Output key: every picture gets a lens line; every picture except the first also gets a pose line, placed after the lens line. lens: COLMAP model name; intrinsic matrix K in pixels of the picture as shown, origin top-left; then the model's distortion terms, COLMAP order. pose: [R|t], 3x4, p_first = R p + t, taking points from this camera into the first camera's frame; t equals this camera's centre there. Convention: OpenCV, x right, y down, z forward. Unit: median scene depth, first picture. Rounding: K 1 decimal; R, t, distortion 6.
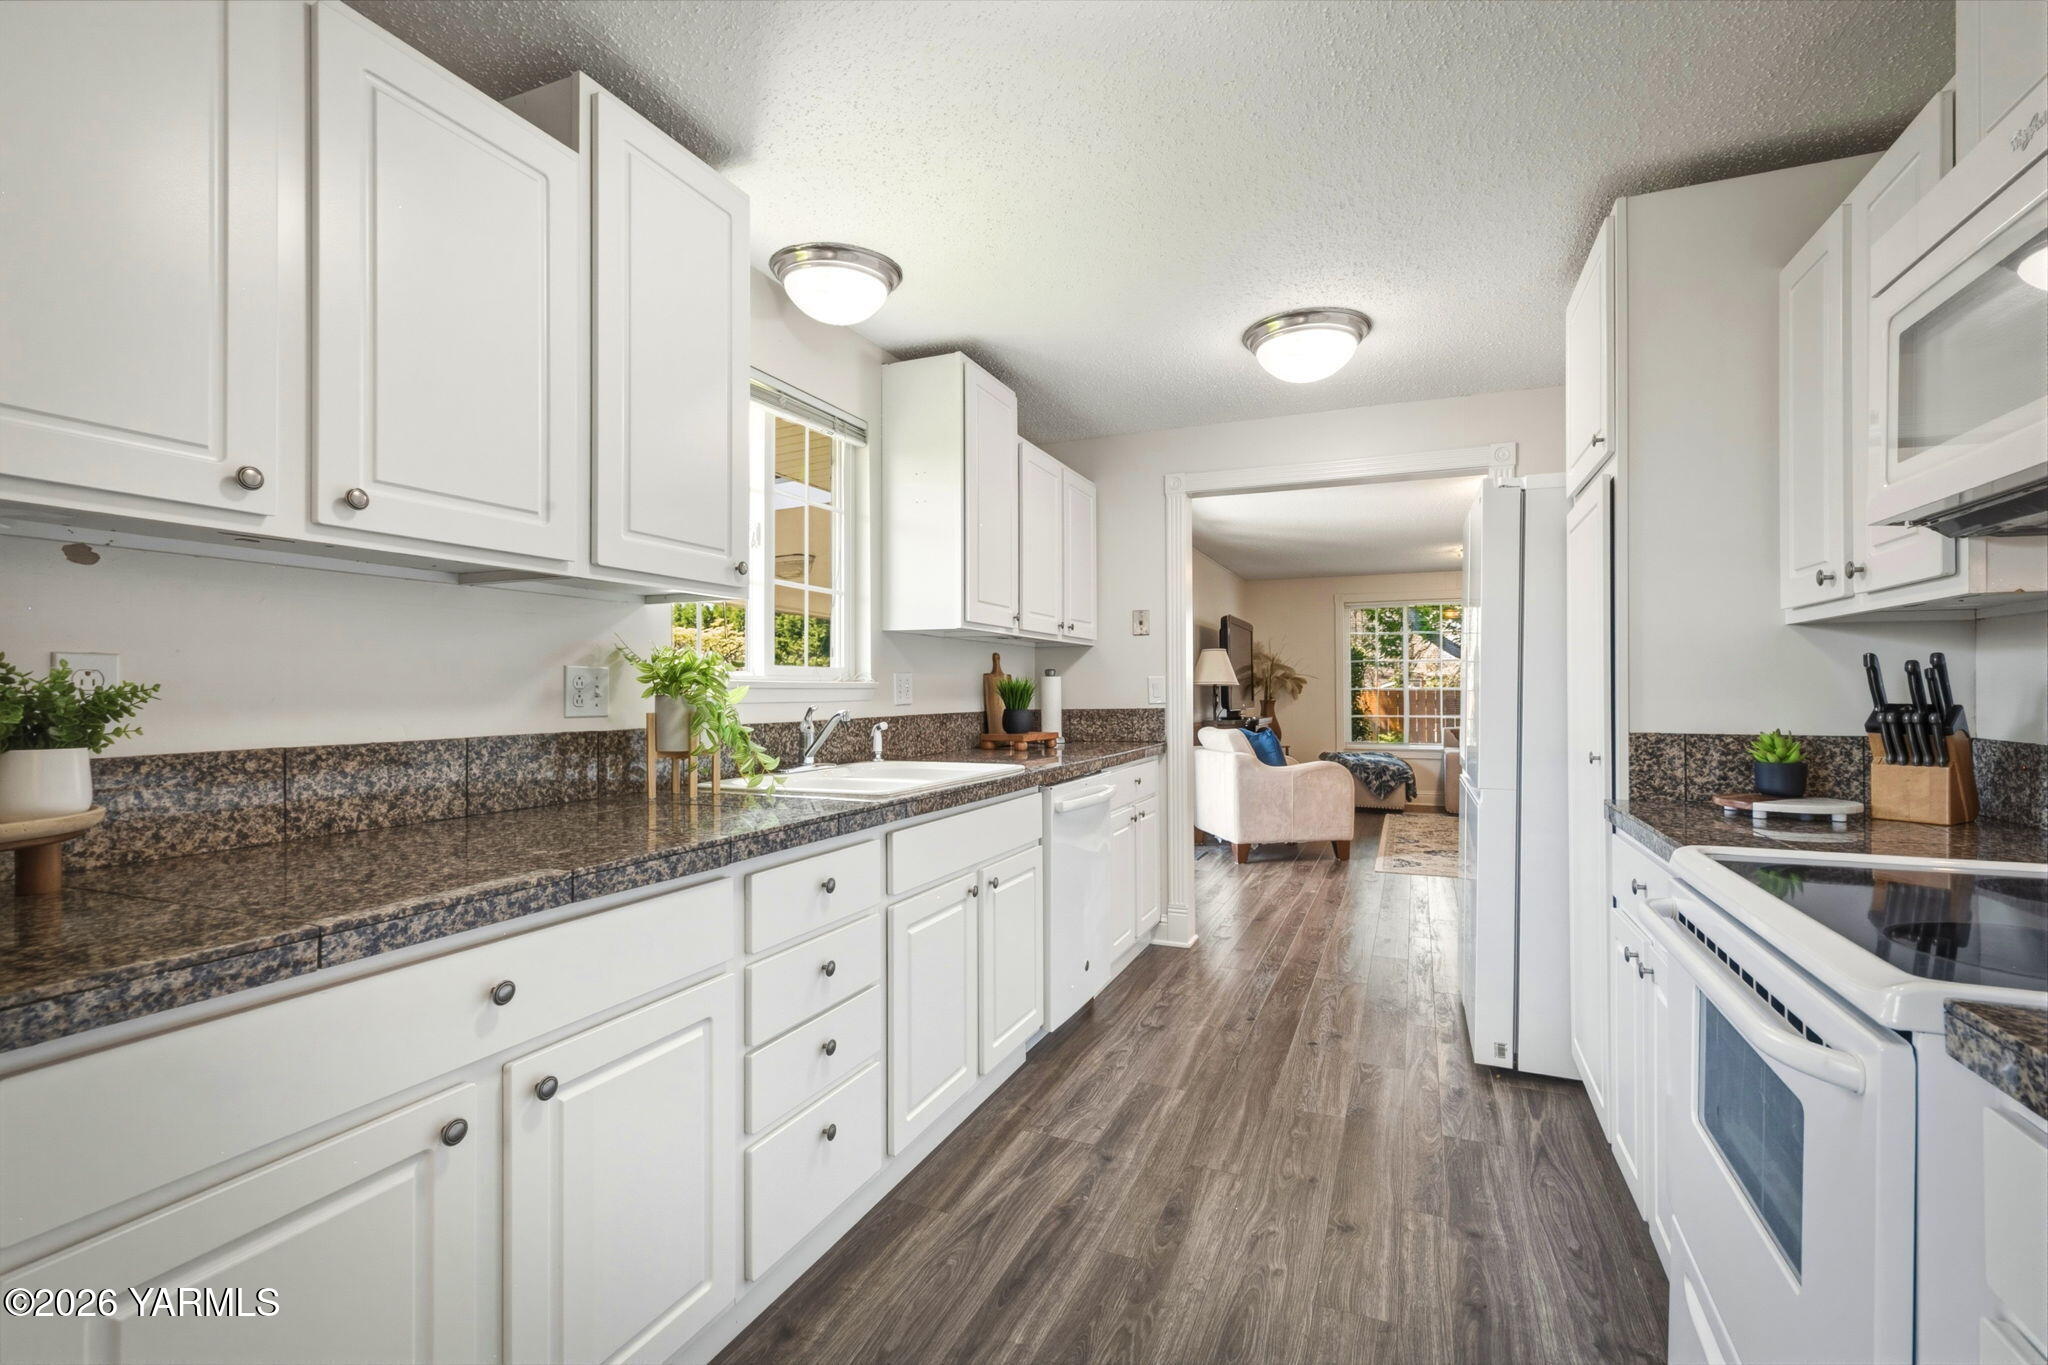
lens RADIAL K [[913.9, 0, 1028.2], [0, 913.9, 686.6], [0, 0, 1]] dist [0.002450, 0.000075]
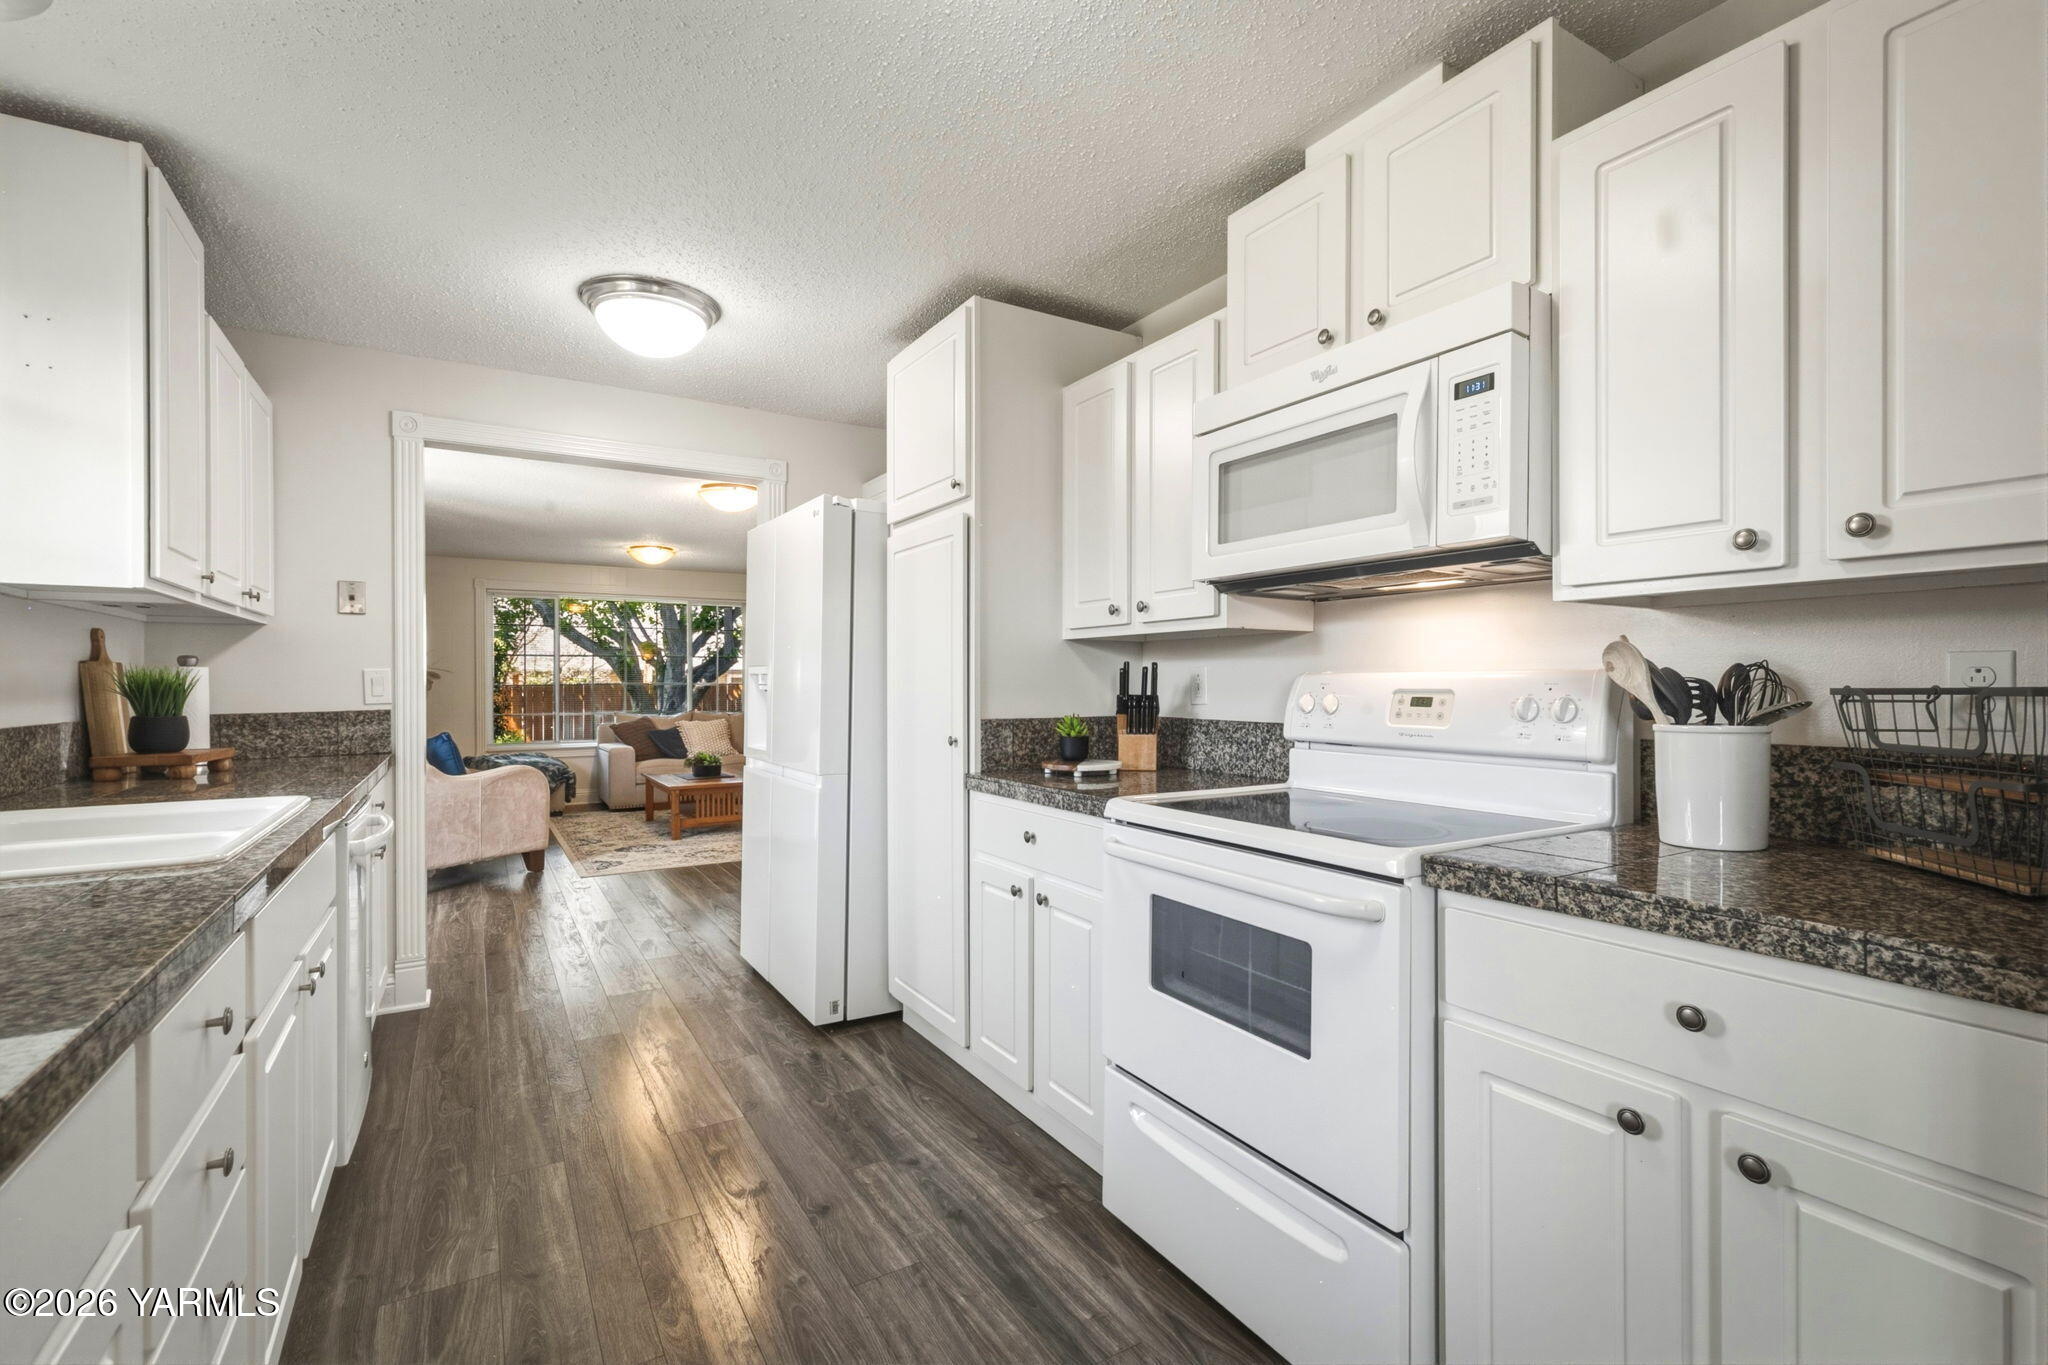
lens RADIAL K [[913.9, 0, 1028.2], [0, 913.9, 686.6], [0, 0, 1]] dist [0.002450, 0.000075]
pose [[0.583903, -0.001939, 0.811821, -0.185333], [-0.001984, 0.999991, 0.003815, -0.000106], [-0.811821, -0.003838, 0.583894, 0.113720]]
